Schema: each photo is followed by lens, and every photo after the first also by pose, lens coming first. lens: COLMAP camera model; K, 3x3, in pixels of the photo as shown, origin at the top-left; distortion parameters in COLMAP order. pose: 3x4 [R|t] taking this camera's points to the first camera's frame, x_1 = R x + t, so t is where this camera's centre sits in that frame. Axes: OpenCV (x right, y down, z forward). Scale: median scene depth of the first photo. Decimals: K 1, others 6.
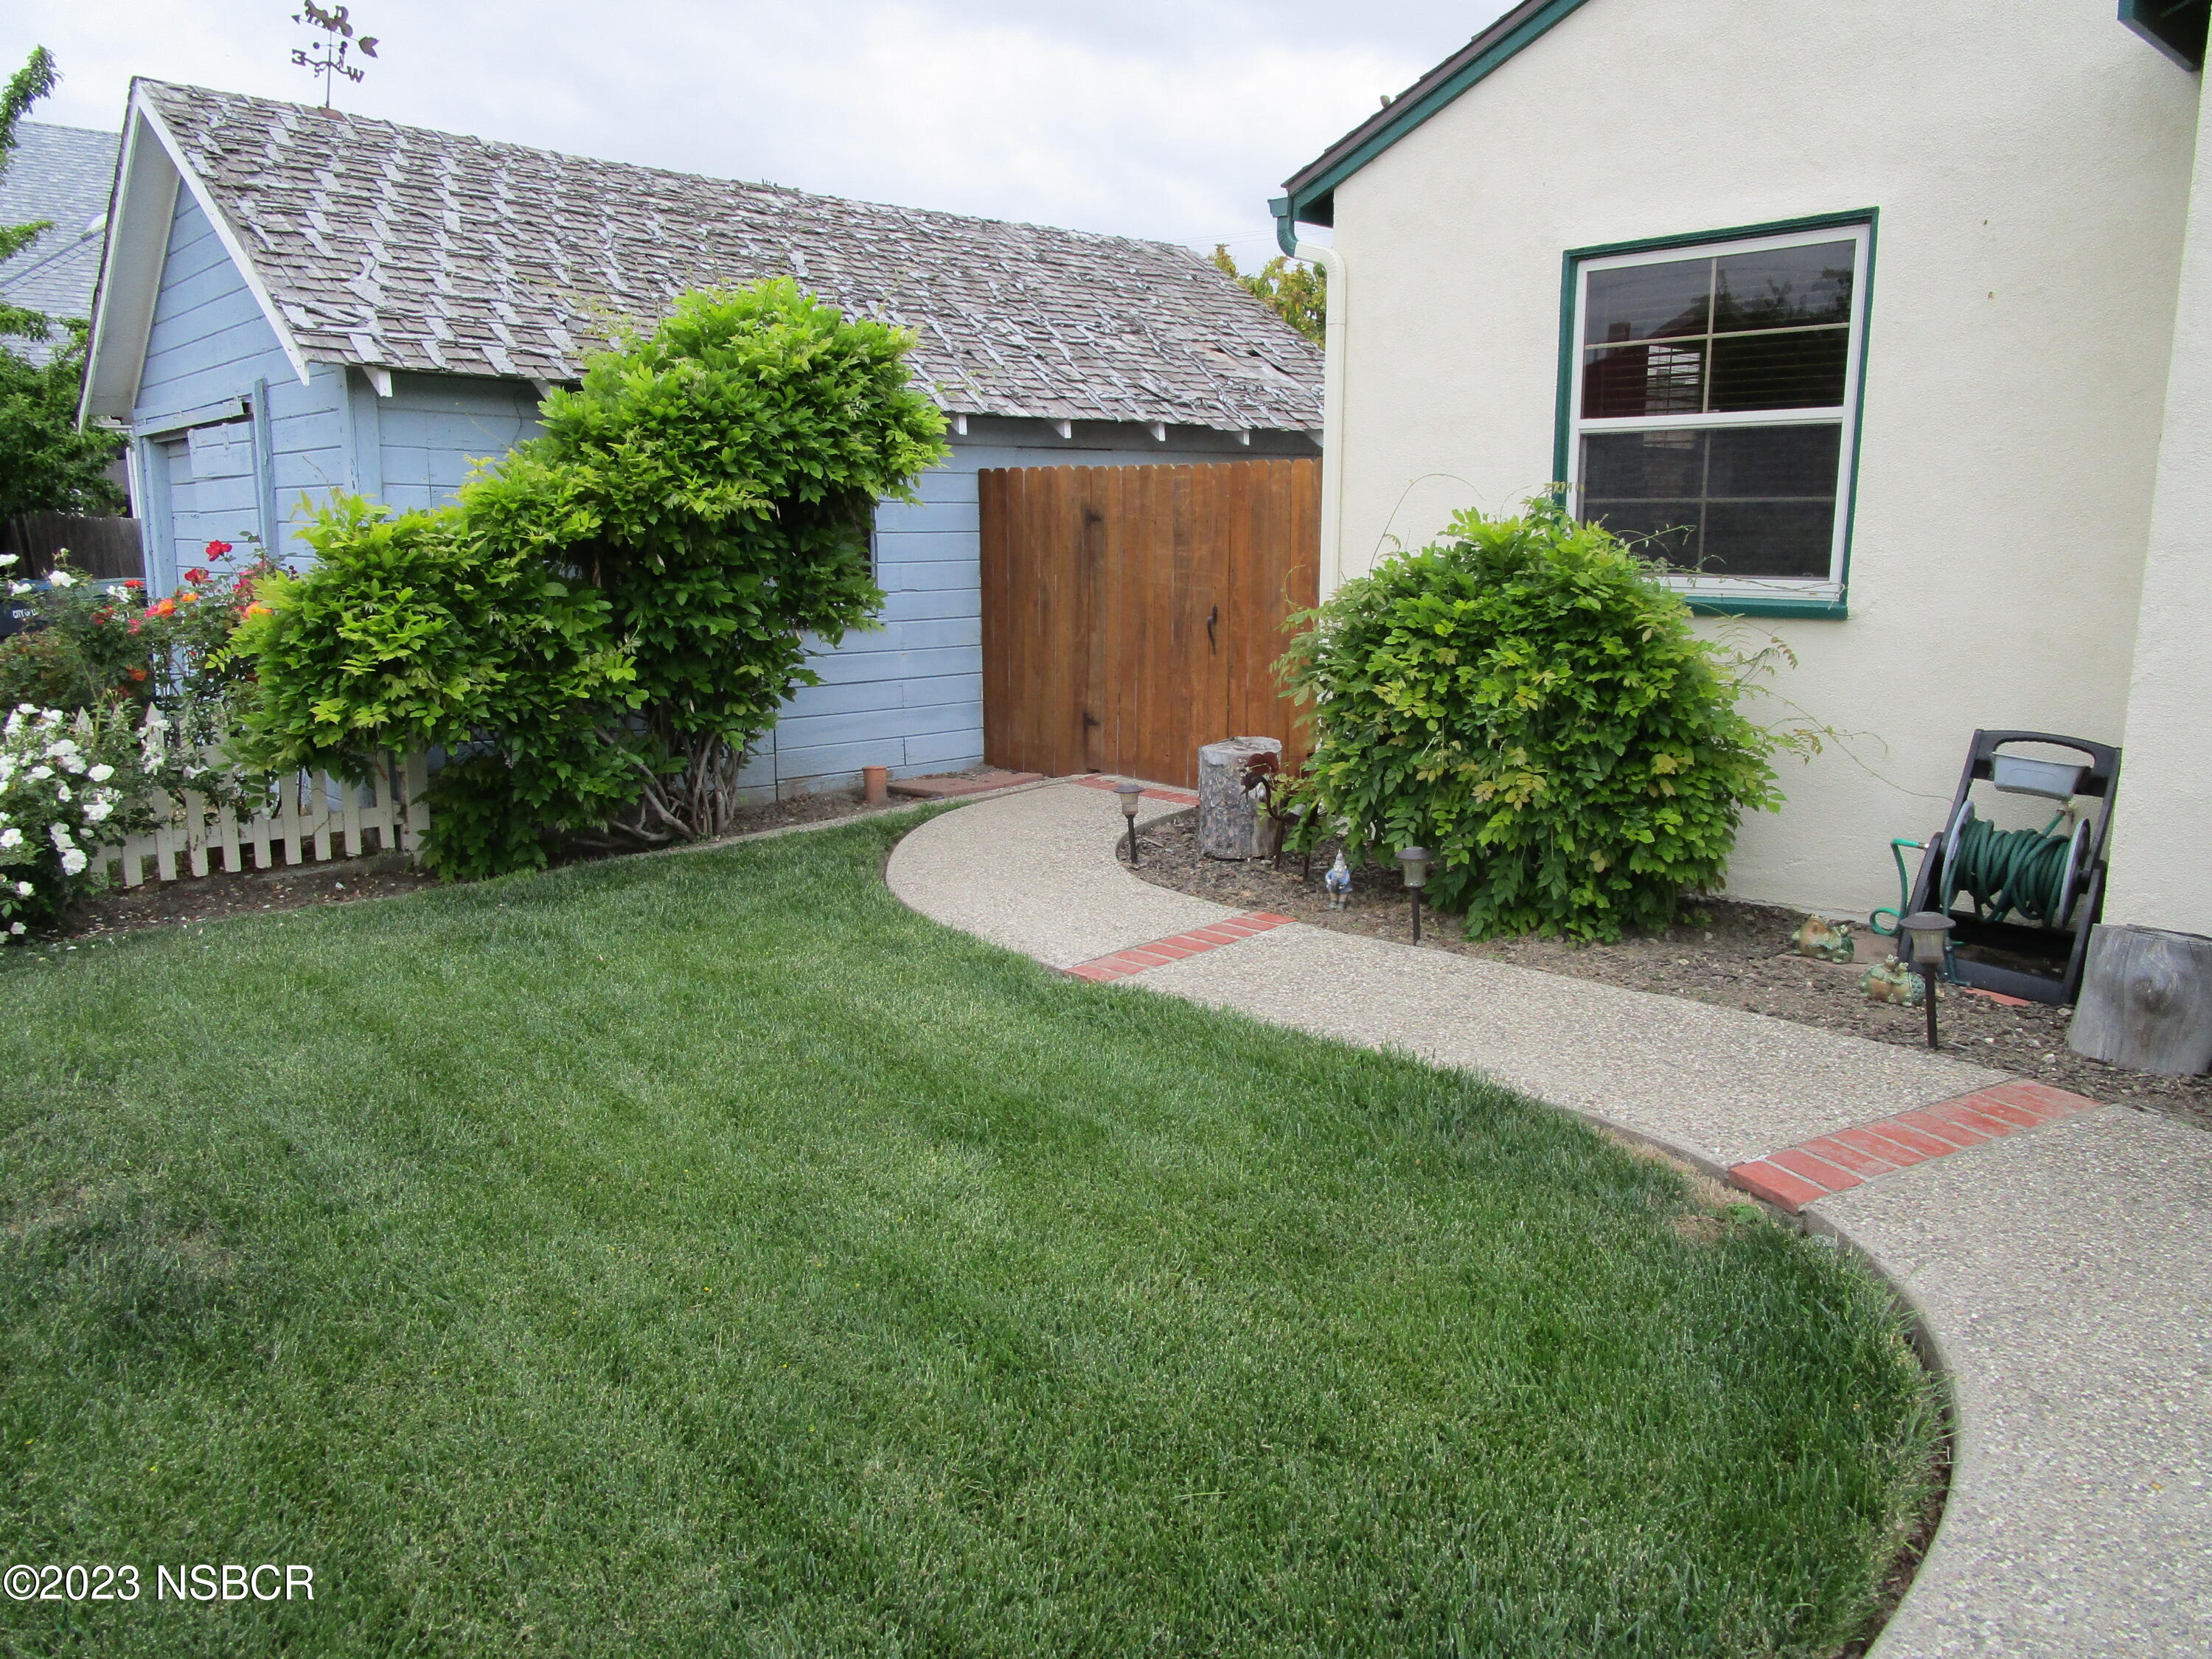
lens RADIAL K [[1581.8, 0, 1108.3], [0, 1581.8, 820.4], [0, 0, 1]] dist [-0.009847, -0.002549]
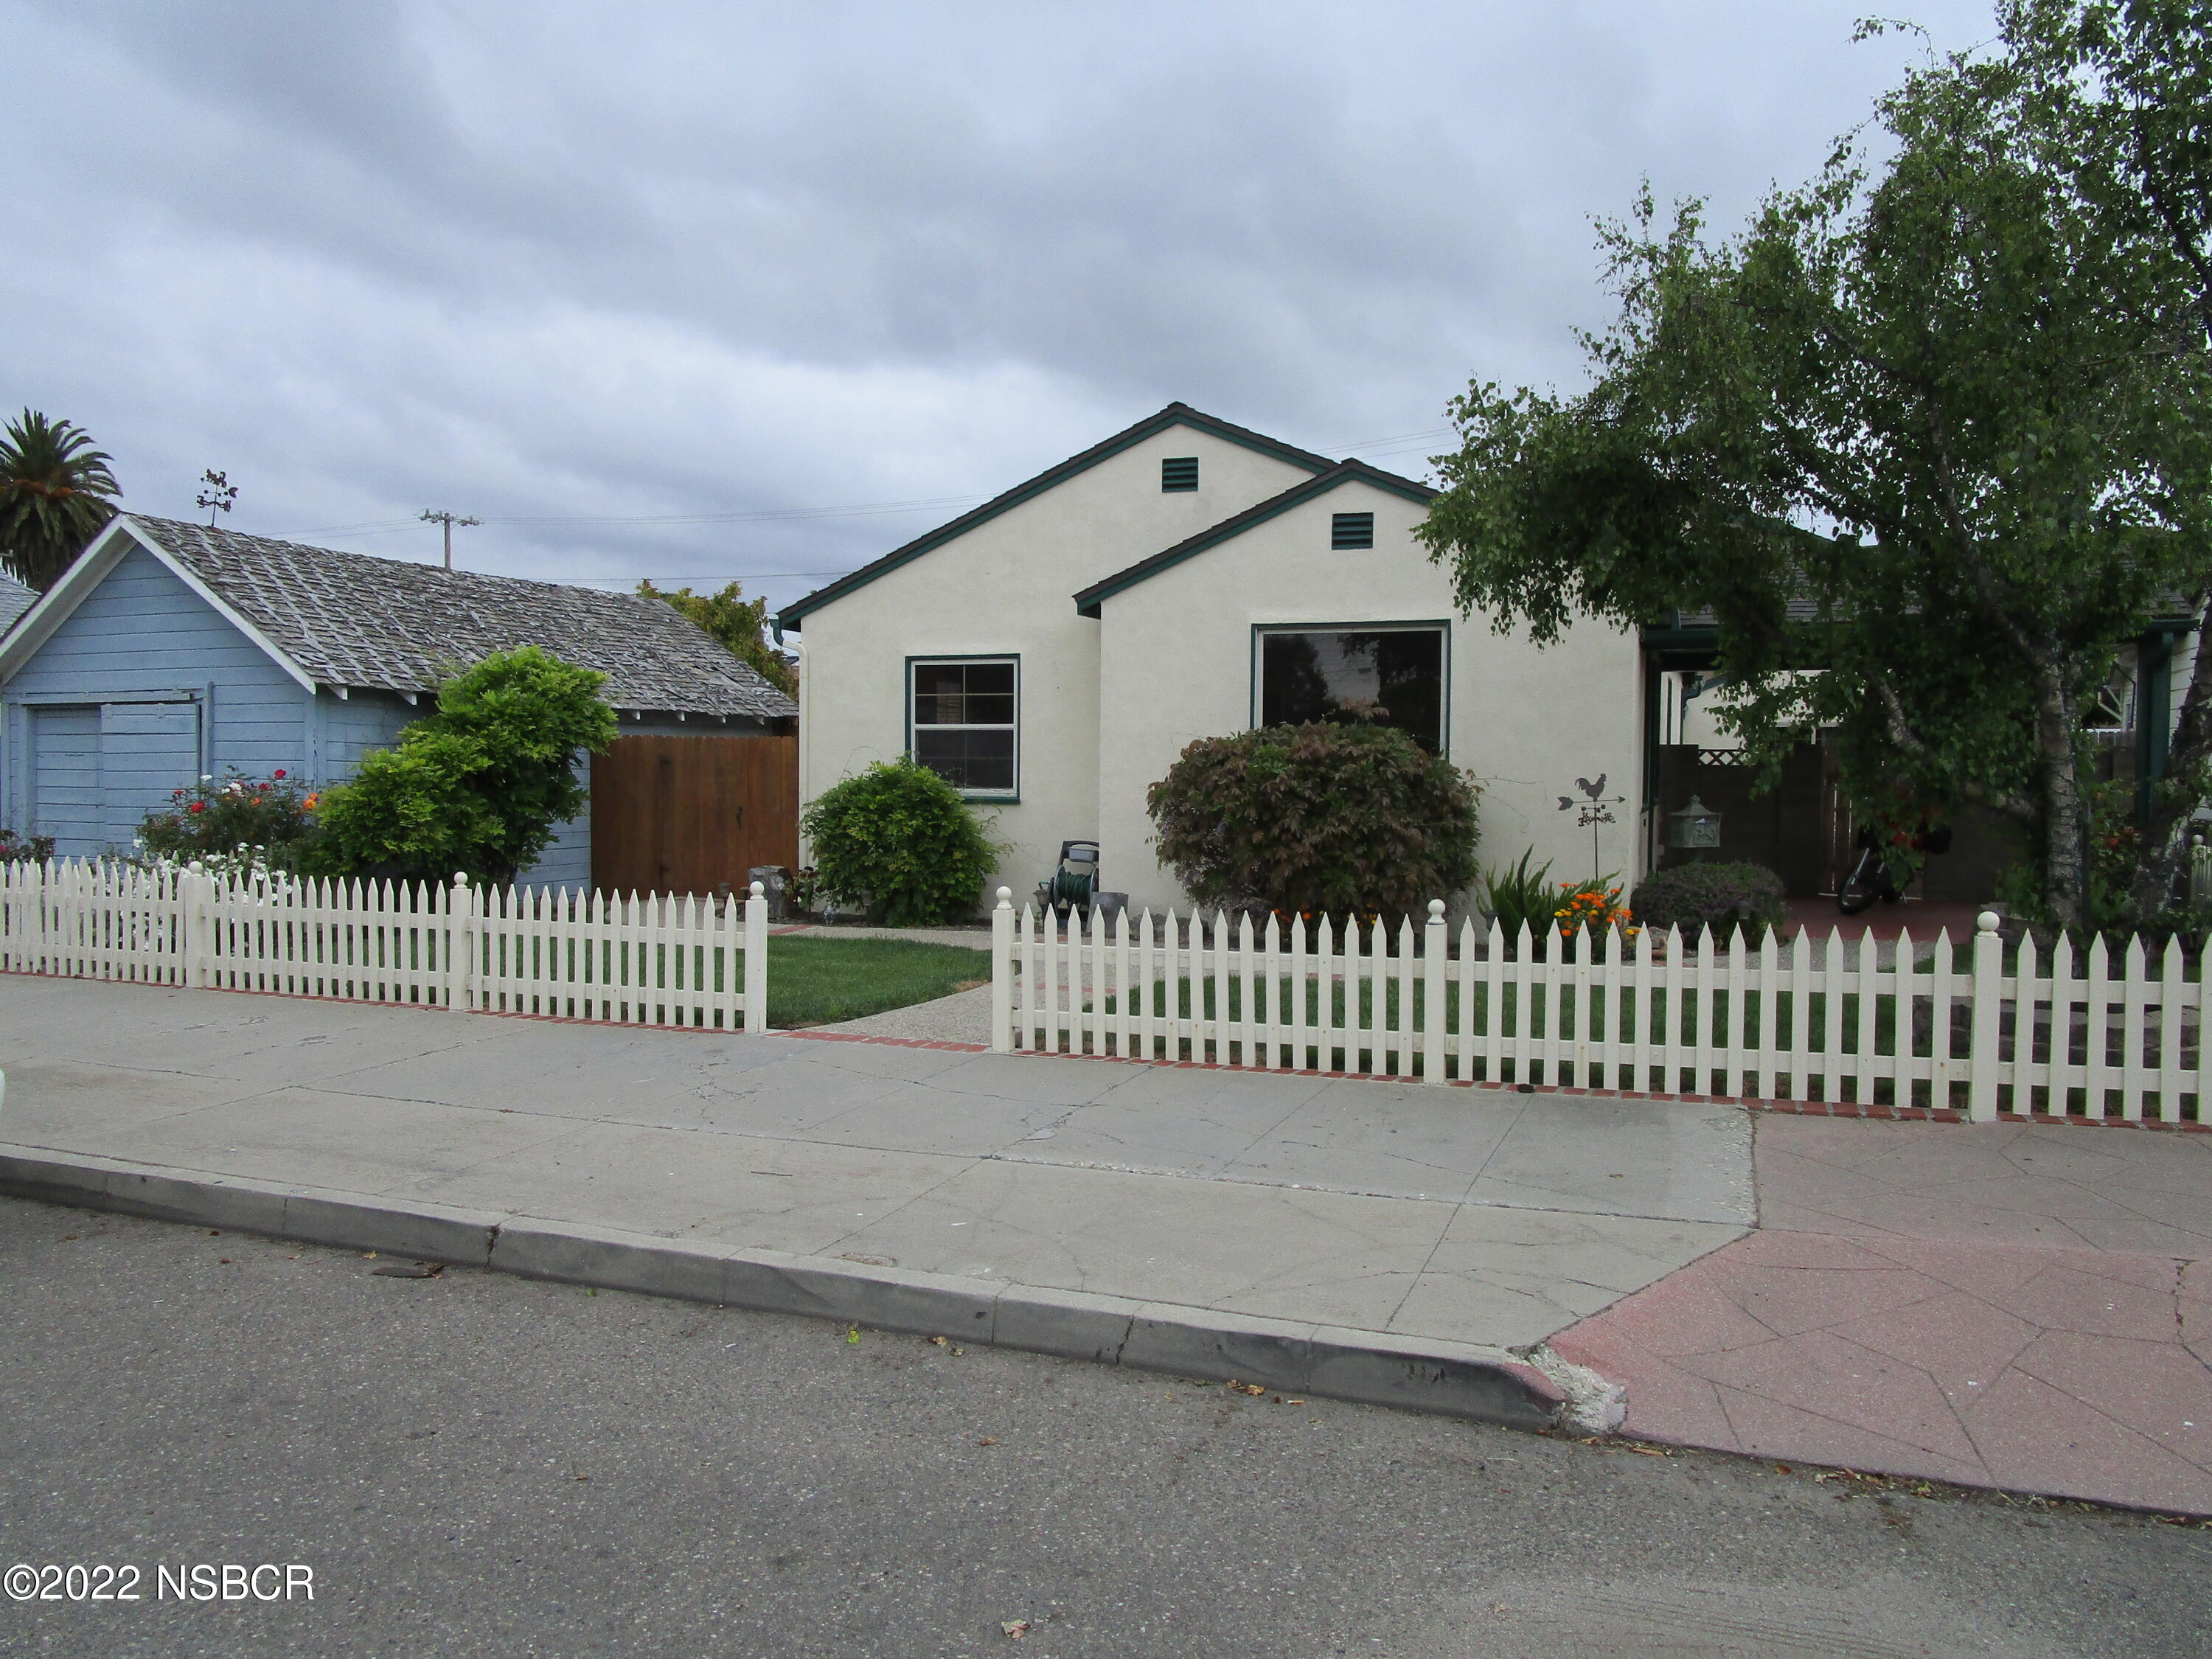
lens RADIAL K [[1581.8, 0, 1103.7], [0, 1581.8, 836.7], [0, 0, 1]] dist [-0.009847, -0.002549]
pose [[0.905122, -0.009962, 0.425035, -0.496484], [0.070599, 0.989367, -0.127153, 0.257376], [-0.419249, 0.145096, 0.896202, -1.333118]]
